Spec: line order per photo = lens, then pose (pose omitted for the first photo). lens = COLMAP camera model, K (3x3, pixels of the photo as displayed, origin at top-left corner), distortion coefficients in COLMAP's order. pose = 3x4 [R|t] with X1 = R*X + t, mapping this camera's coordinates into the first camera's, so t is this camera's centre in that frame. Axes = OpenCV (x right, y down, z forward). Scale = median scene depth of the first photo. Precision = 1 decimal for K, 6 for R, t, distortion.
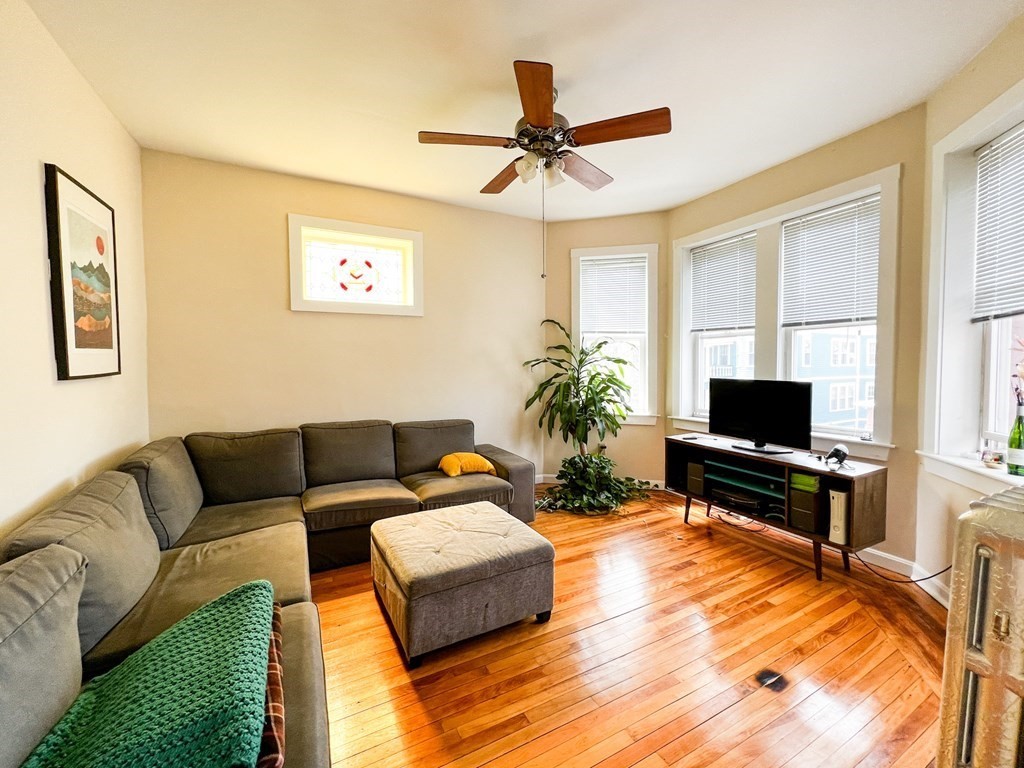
lens RADIAL K [[419.4, 0, 508.5], [0, 419.4, 377.2], [0, 0, 1]] dist [-0.002508, 0.000478]
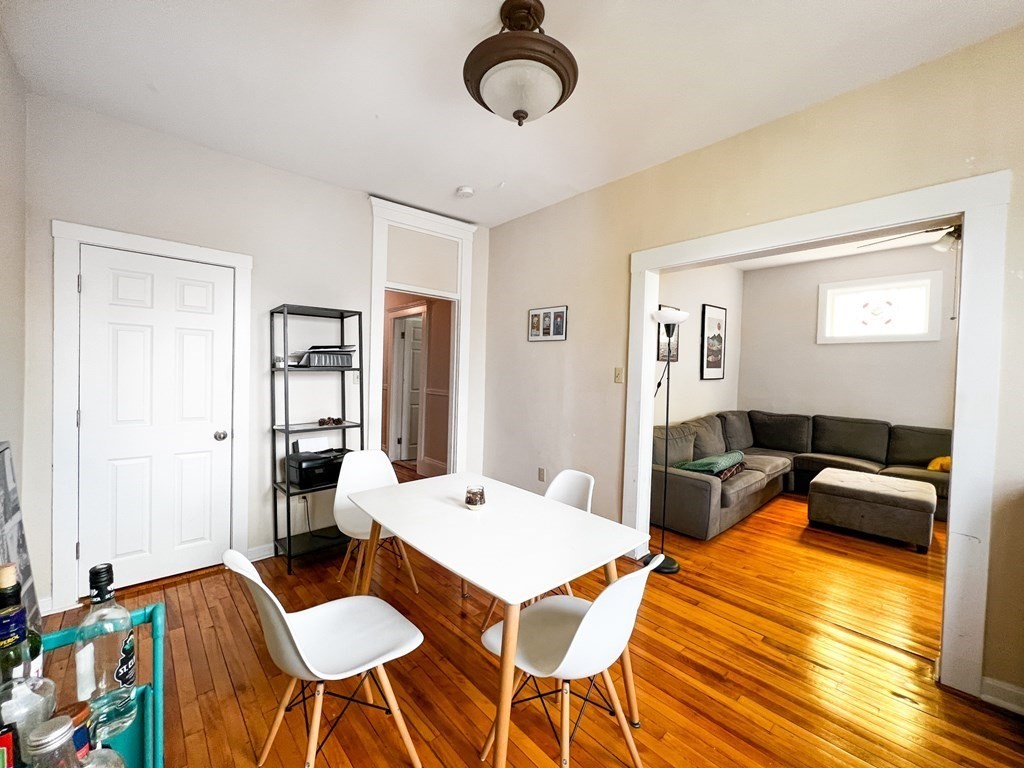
lens RADIAL K [[419.4, 0, 507.5], [0, 419.4, 380.3], [0, 0, 1]] dist [-0.002508, 0.000478]
pose [[0.247125, 0.031791, -0.968462, 1.280991], [-0.061290, 0.997973, 0.017120, 0.041228], [0.967043, 0.055126, 0.248572, -0.918661]]
